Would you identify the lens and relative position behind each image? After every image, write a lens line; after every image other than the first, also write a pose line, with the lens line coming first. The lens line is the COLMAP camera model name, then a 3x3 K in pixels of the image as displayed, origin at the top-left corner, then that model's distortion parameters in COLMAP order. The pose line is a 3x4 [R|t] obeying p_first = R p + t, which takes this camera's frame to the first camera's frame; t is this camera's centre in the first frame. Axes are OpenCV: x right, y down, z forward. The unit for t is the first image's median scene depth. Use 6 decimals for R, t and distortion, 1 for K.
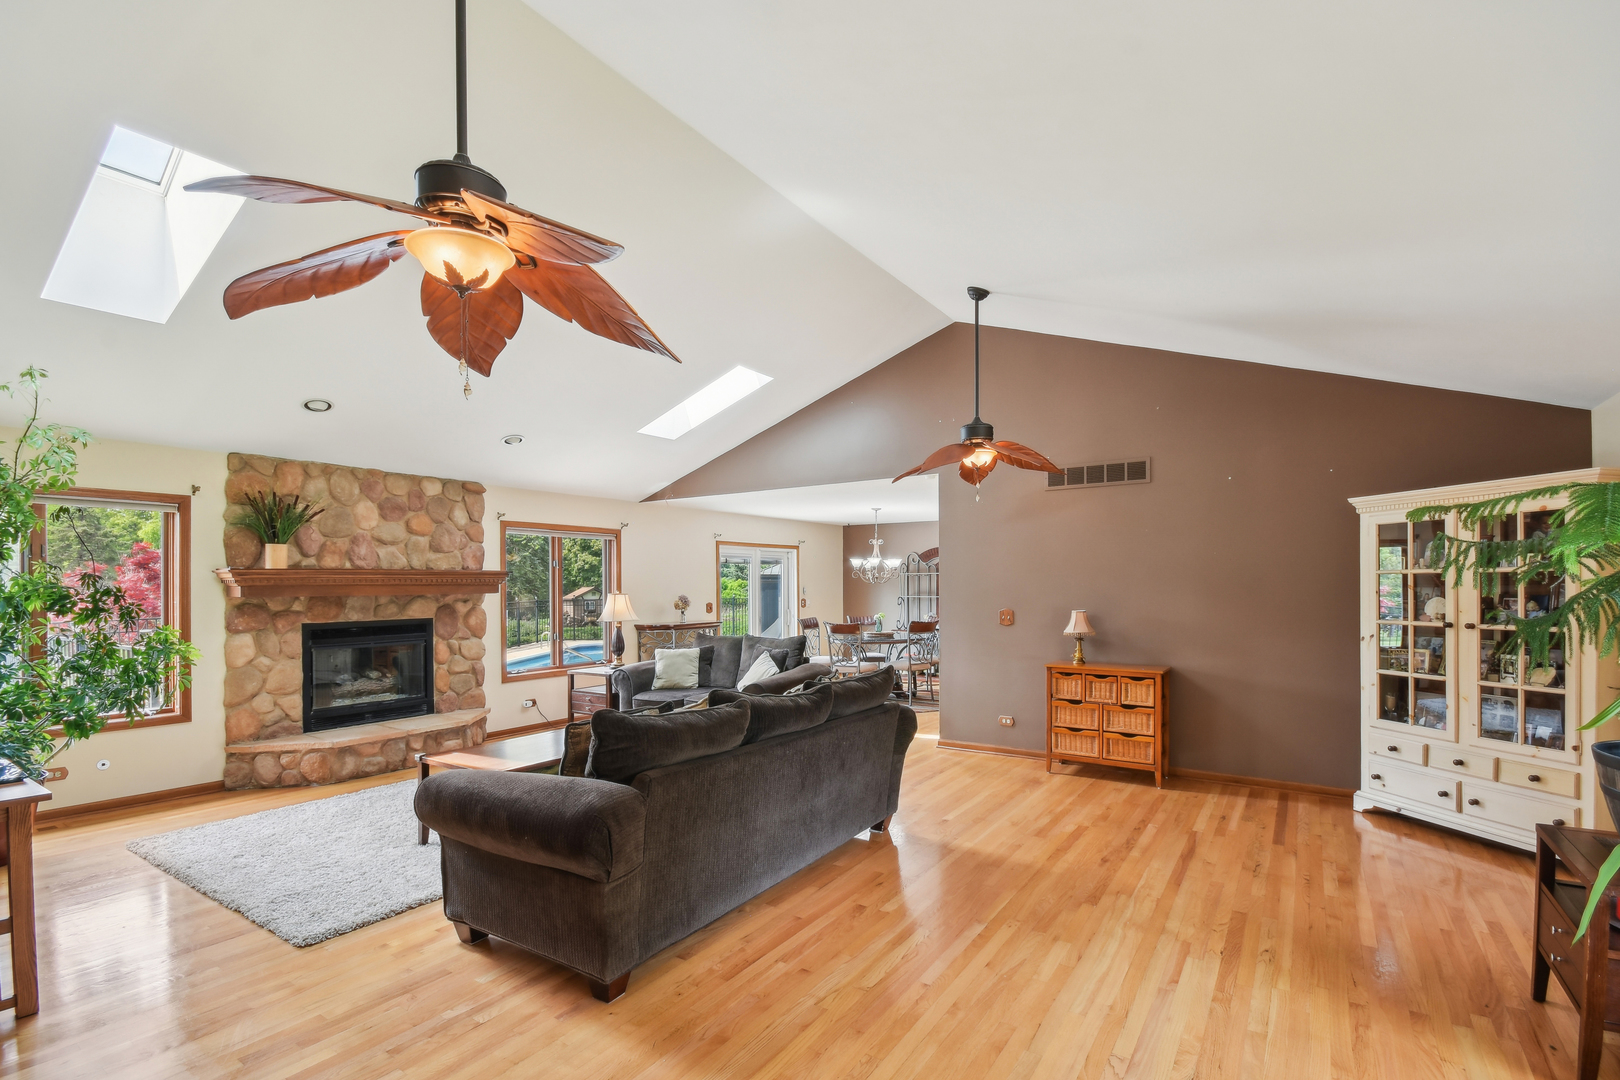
lens RADIAL K [[751.2, 0, 810.6], [0, 751.2, 580.4], [0, 0, 1]] dist [0.023645, -0.015722]
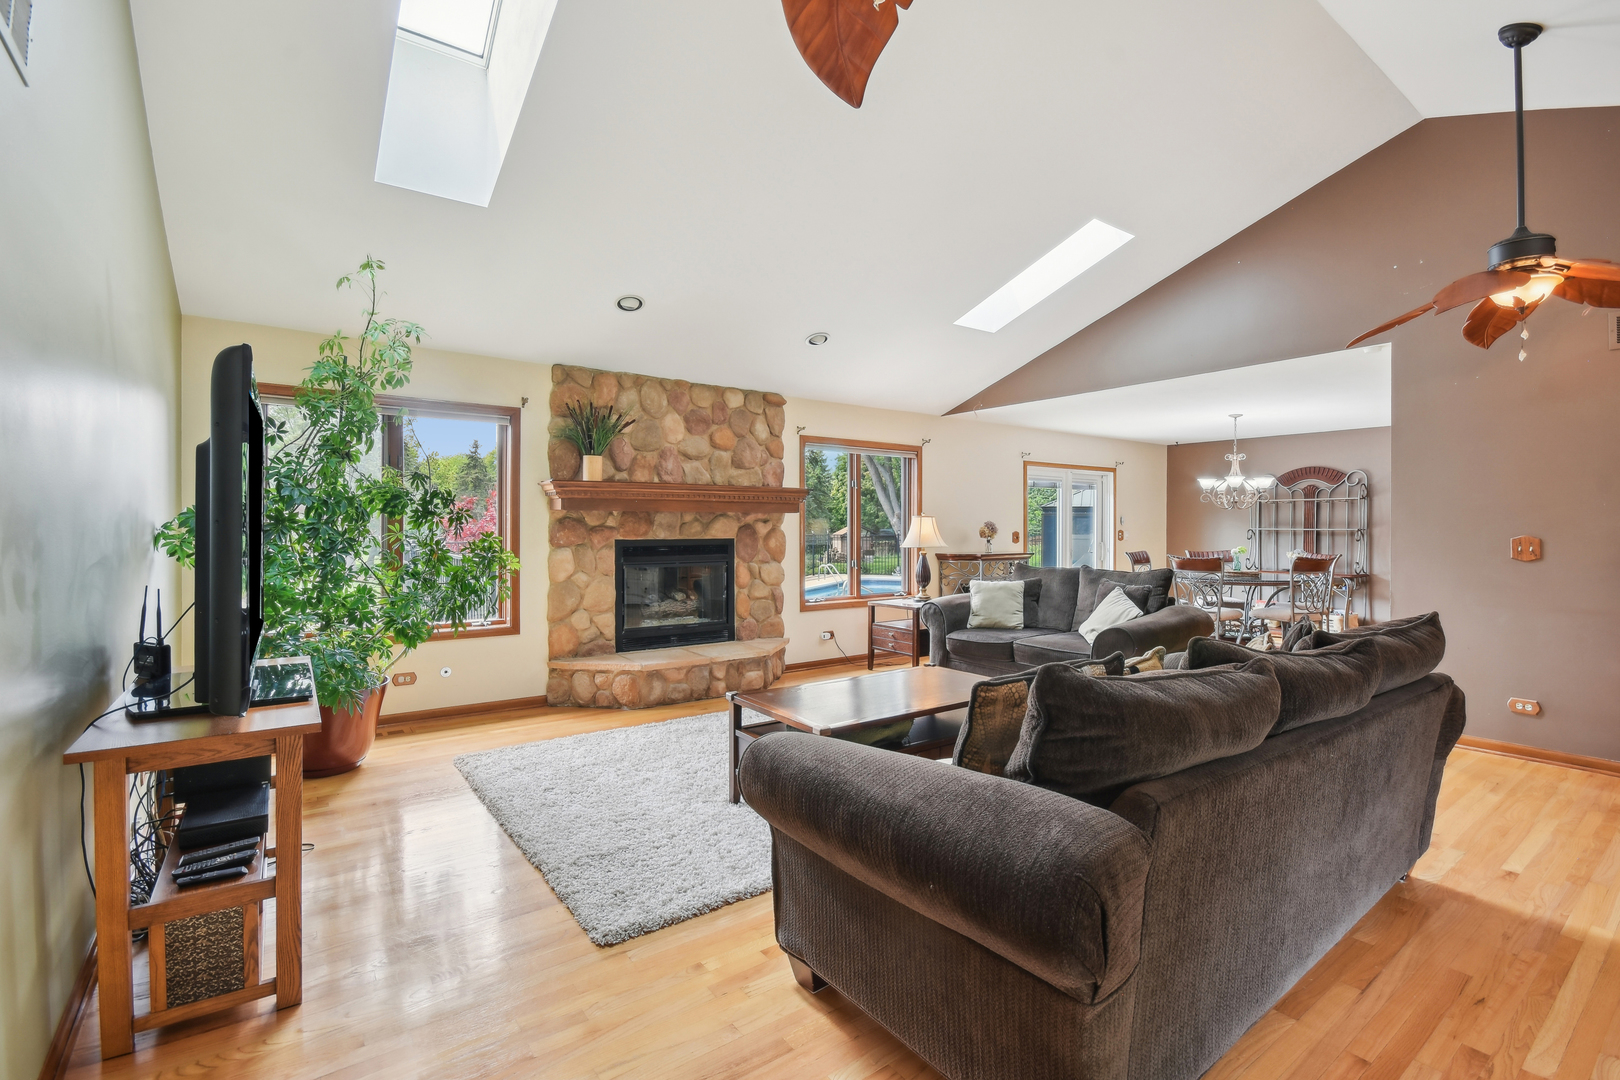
lens RADIAL K [[750.3, 0, 813.3], [0, 750.3, 519.9], [0, 0, 1]] dist [0.000902, 0.000623]
pose [[0.941847, 0.006924, -0.335972, -0.115861], [-0.006706, 0.999976, 0.001810, 0.029596], [0.335976, 0.000549, 0.941870, 0.189287]]
